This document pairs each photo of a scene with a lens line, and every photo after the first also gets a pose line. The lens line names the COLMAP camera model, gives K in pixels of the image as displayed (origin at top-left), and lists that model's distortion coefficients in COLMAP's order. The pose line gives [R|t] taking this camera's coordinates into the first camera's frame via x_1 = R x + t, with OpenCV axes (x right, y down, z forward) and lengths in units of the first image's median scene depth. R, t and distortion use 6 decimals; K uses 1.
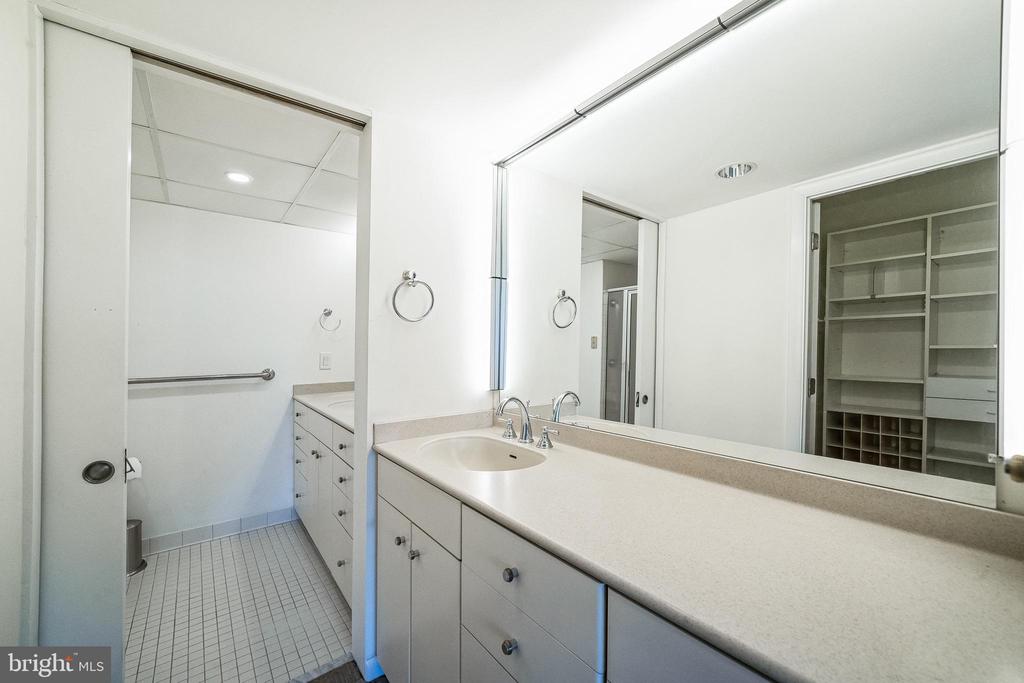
lens RADIAL K [[410.1, 0, 512.0], [0, 410.1, 341.5], [0, 0, 1]] dist [0.012640, 0.000087]
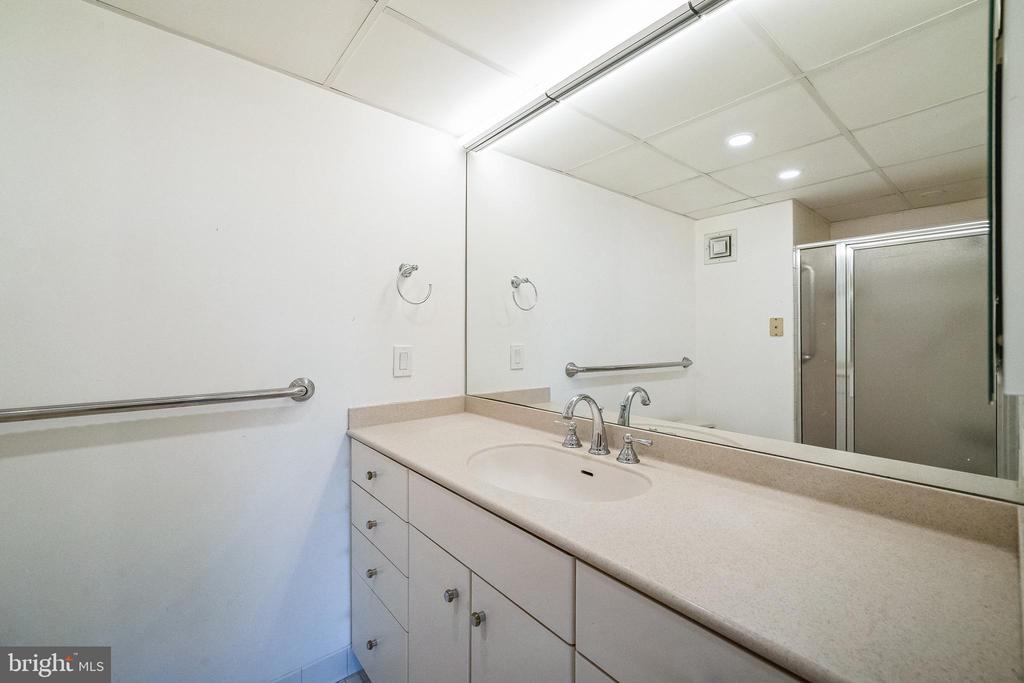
lens RADIAL K [[413.9, 0, 512.0], [0, 413.9, 341.5], [0, 0, 1]] dist [0.000270, -0.000056]
pose [[0.998563, -0.000126, 0.053582, -0.206952], [-0.002124, 0.999118, 0.041936, -0.000942], [-0.053540, -0.041990, 0.997682, 0.275218]]
